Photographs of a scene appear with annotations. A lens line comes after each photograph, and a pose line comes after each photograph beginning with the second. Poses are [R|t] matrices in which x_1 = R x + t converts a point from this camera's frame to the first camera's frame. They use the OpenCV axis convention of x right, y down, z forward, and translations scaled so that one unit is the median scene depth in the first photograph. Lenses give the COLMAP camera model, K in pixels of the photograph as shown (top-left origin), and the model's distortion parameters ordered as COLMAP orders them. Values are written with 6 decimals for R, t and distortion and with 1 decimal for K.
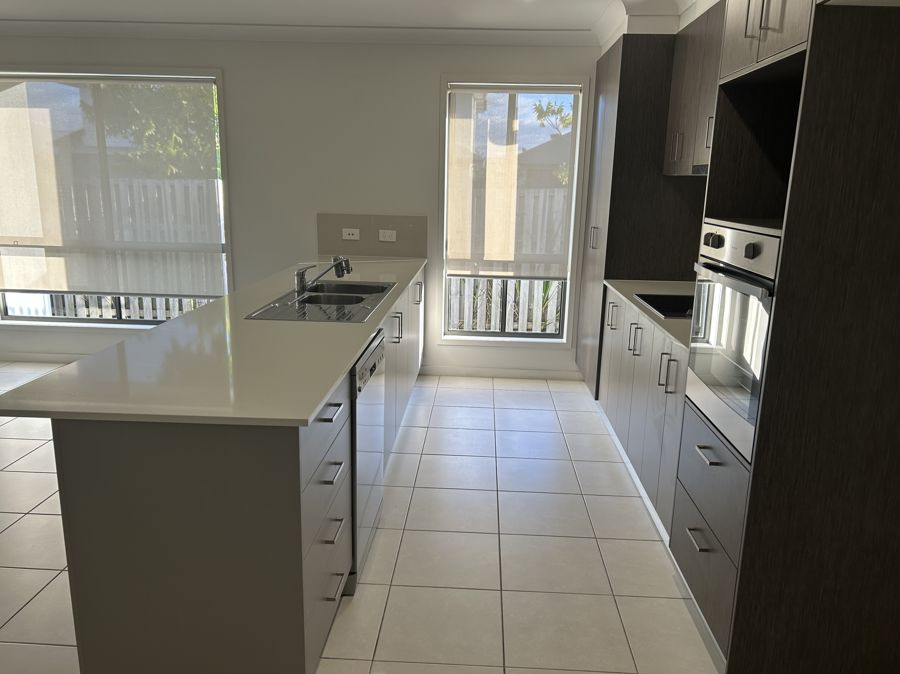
lens RADIAL K [[679.2, 0, 456.7], [0, 679.2, 339.0], [0, 0, 1]] dist [0.058024, -0.067507]
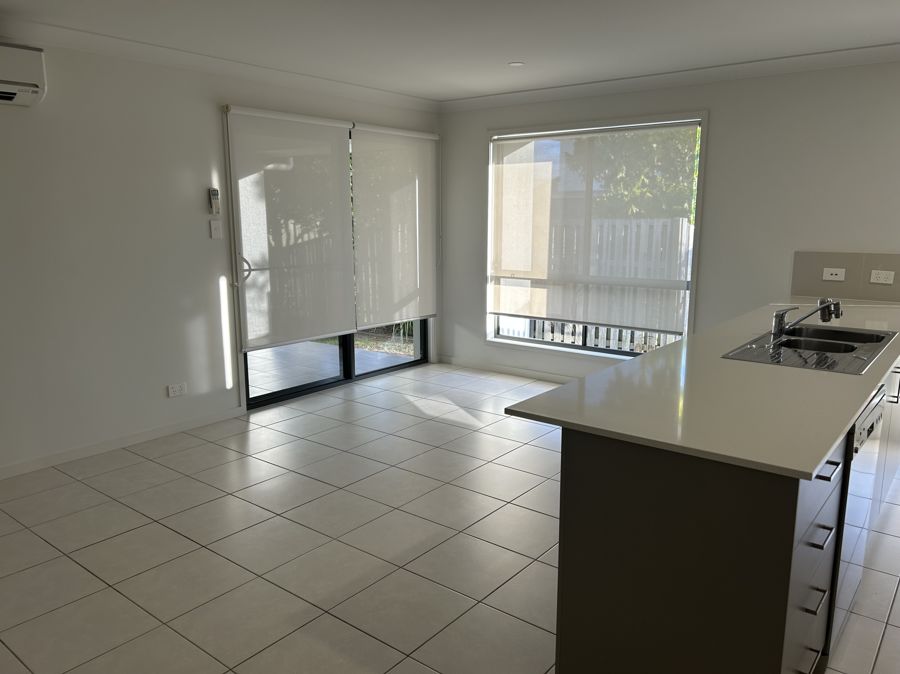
lens RADIAL K [[679.2, 0, 446.9], [0, 679.2, 340.7], [0, 0, 1]] dist [0.058024, -0.067507]
pose [[0.804742, 0.084948, -0.587516, -0.025025], [-0.113884, 0.993417, -0.012353, 0.001856], [0.582599, 0.076849, 0.809119, -0.018936]]
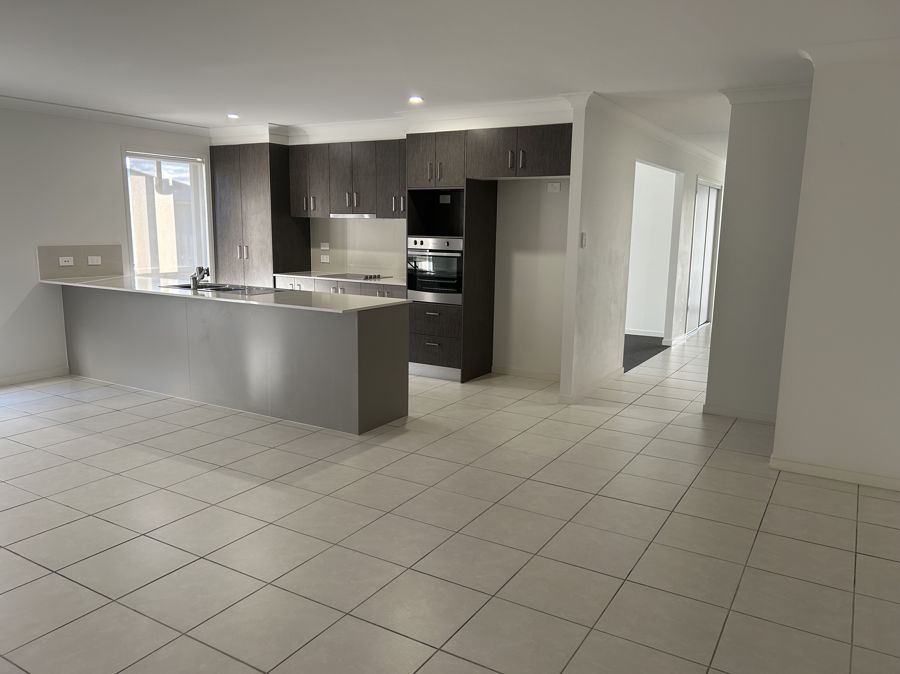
lens RADIAL K [[679.2, 0, 450.6], [0, 679.2, 344.5], [0, 0, 1]] dist [0.058024, -0.067507]
pose [[0.475827, -0.167448, 0.863452, -1.177677], [0.194278, 0.977471, 0.082499, 0.037340], [-0.857814, 0.128494, 0.497638, -0.278192]]
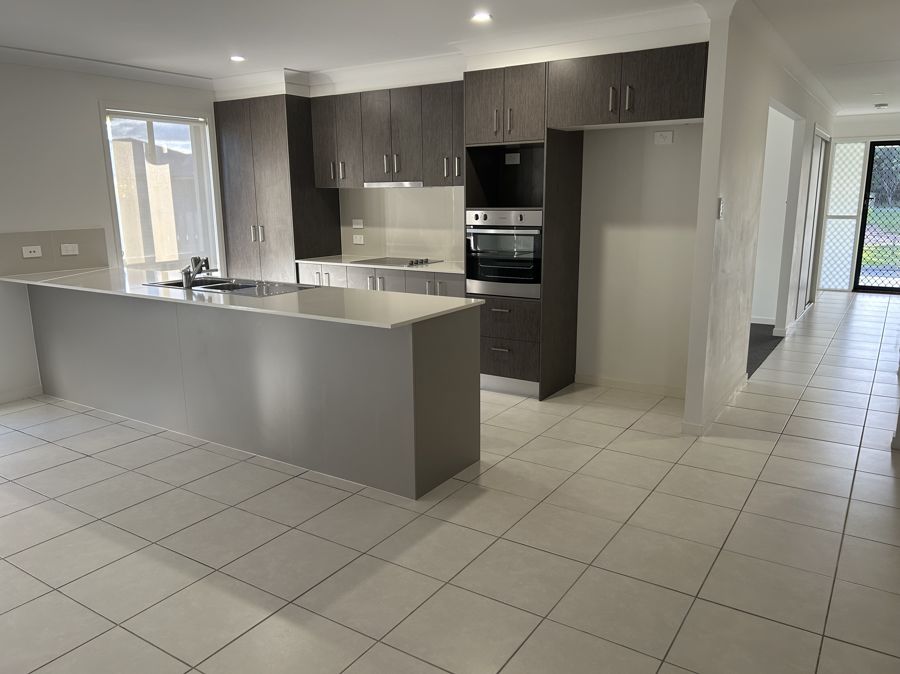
lens RADIAL K [[679.2, 0, 451.5], [0, 679.2, 337.4], [0, 0, 1]] dist [0.058024, -0.067507]
pose [[0.508328, -0.203179, 0.836852, -0.883132], [0.214662, 0.970990, 0.105354, -0.010084], [-0.833980, 0.126086, 0.537196, -0.032334]]
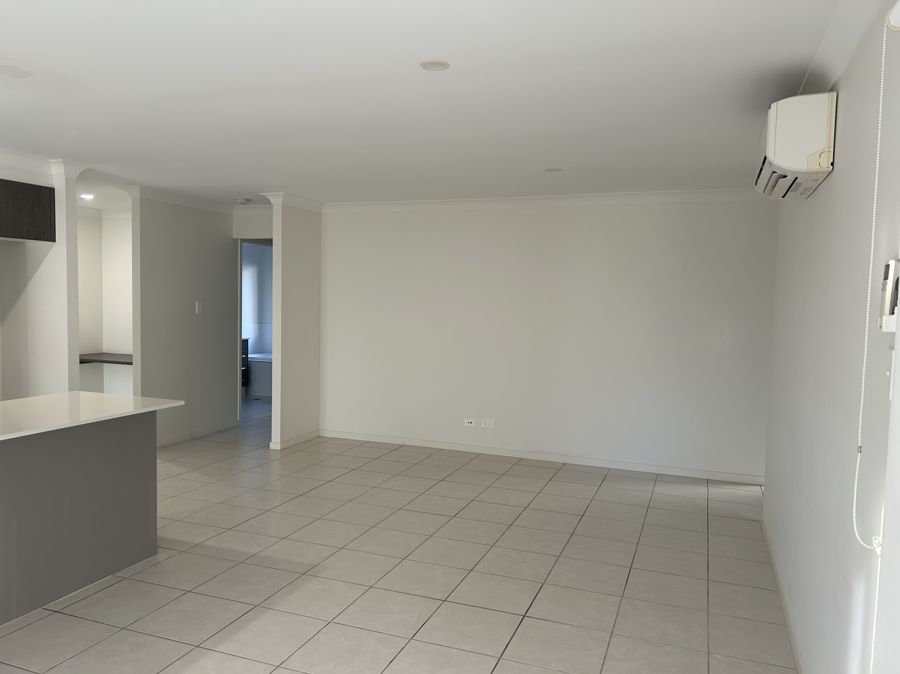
lens RADIAL K [[679.2, 0, 452.3], [0, 679.2, 337.5], [0, 0, 1]] dist [0.058024, -0.067507]
pose [[-0.949726, -0.063314, 0.306615, -0.941060], [0.026449, 0.959613, 0.280079, -0.306222], [-0.311964, 0.274108, -0.909694, 1.154400]]
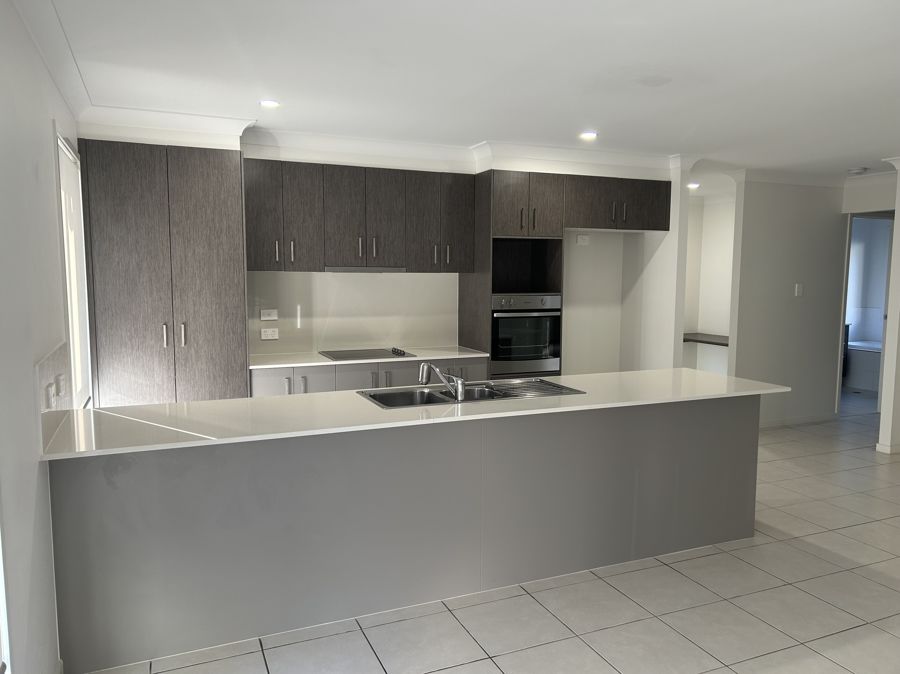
lens RADIAL K [[679.2, 0, 451.9], [0, 679.2, 338.6], [0, 0, 1]] dist [0.058024, -0.067507]
pose [[-0.440598, -0.113354, 0.890519, -0.912834], [0.189512, 0.957894, 0.215694, -0.312437], [-0.877473, 0.263798, -0.400564, 1.178692]]
